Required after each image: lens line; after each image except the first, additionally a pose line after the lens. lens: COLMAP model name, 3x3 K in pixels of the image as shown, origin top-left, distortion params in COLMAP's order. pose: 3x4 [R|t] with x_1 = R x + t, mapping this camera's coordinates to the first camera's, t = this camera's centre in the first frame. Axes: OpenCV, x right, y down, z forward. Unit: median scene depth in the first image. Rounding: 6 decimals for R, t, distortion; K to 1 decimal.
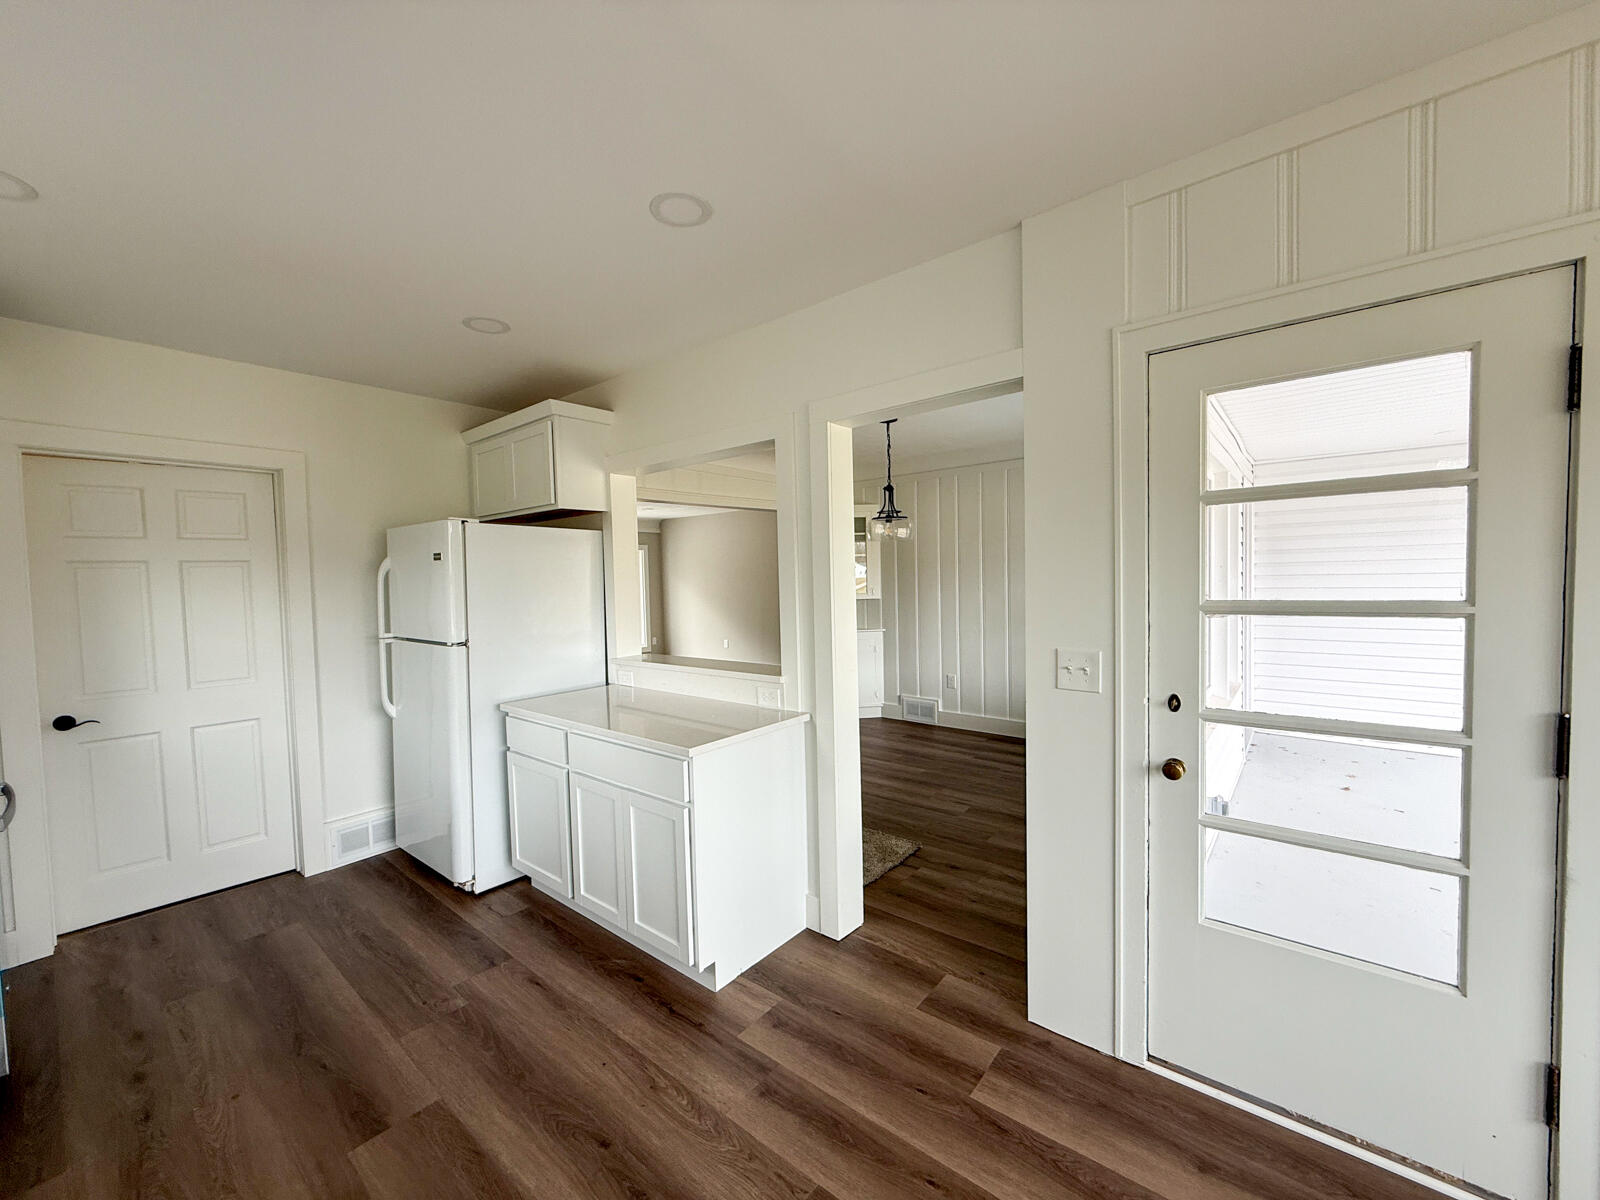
lens RADIAL K [[634.0, 0, 794.3], [0, 634.0, 601.2], [0, 0, 1]] dist [-0.000542, -0.000307]
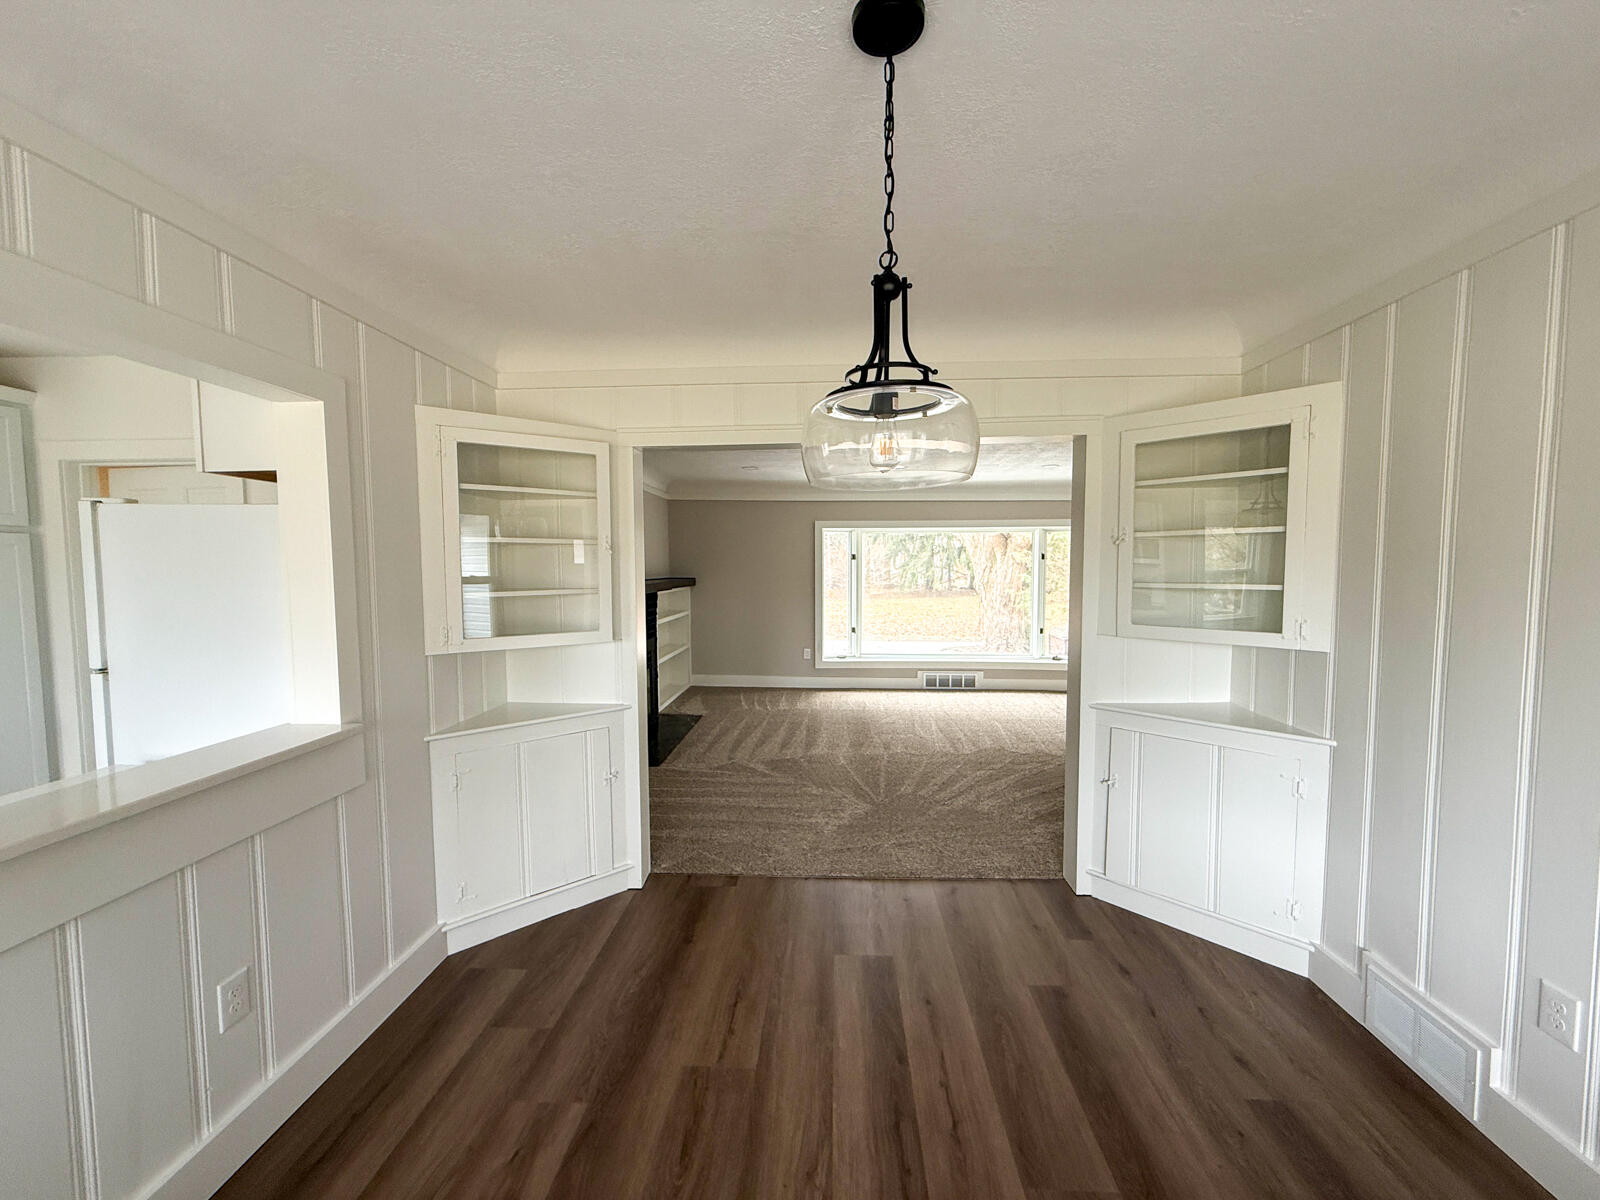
lens RADIAL K [[634.0, 0, 794.3], [0, 634.0, 601.2], [0, 0, 1]] dist [-0.000542, -0.000307]
pose [[0.585831, 0.069350, -0.807461, 0.530088], [-0.041109, 0.997592, 0.055855, -0.085801], [0.809390, 0.000472, 0.587271, 1.208867]]
